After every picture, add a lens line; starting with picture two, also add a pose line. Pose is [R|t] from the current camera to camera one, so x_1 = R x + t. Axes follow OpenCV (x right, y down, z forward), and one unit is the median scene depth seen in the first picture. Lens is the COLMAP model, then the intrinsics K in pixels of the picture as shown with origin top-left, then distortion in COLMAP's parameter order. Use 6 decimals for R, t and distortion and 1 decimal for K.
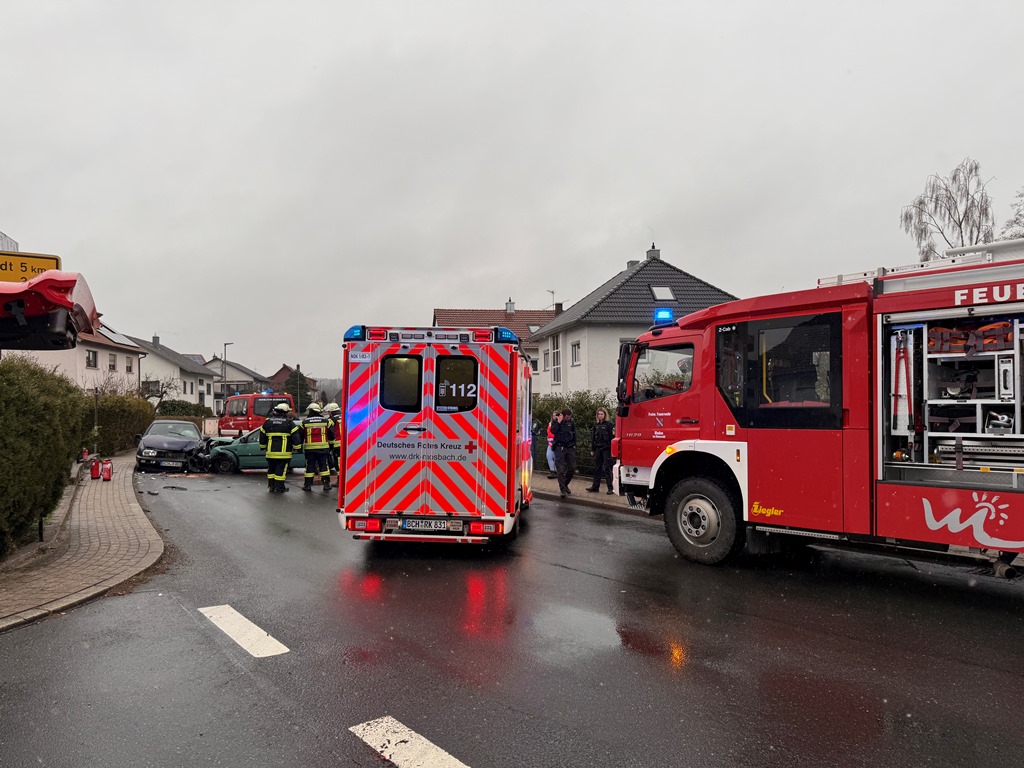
lens RADIAL K [[710.7, 0, 510.9], [0, 710.7, 388.4], [0, 0, 1]] dist [0.091414, -0.106953]
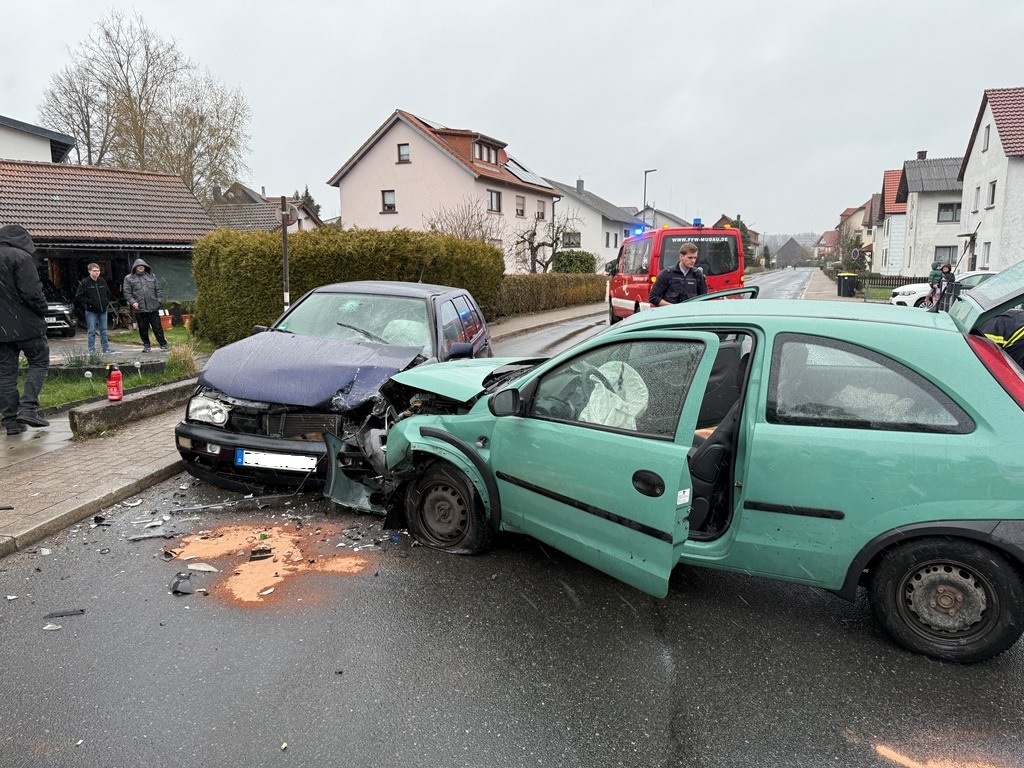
lens RADIAL K [[710.7, 0, 510.9], [0, 710.7, 388.4], [0, 0, 1]] dist [0.091414, -0.106953]
pose [[0.833102, 0.101245, -0.543774, -0.083816], [0.006435, 0.981264, 0.192560, 0.010056], [0.553082, -0.163921, 0.816842, 0.262554]]
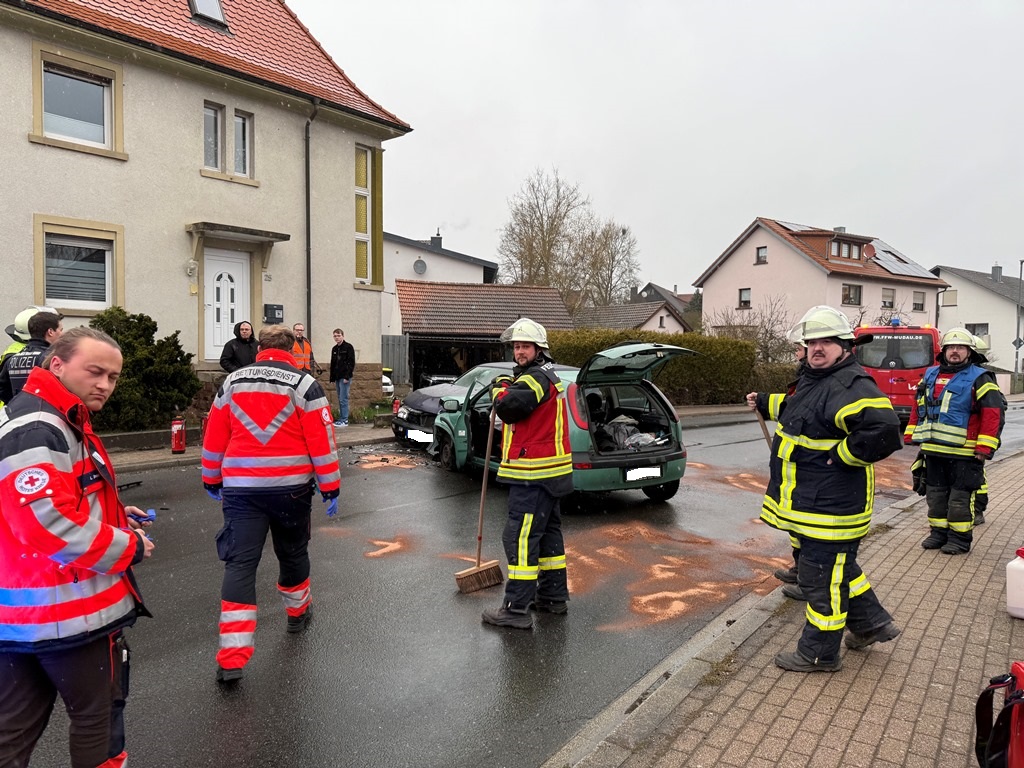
lens RADIAL K [[710.7, 0, 510.9], [0, 710.7, 388.4], [0, 0, 1]] dist [0.091414, -0.106953]
pose [[0.405453, 0.061962, -0.912013, 0.018400], [-0.000522, 0.997716, 0.067553, 0.008705], [0.914116, -0.026913, 0.404559, 0.259710]]
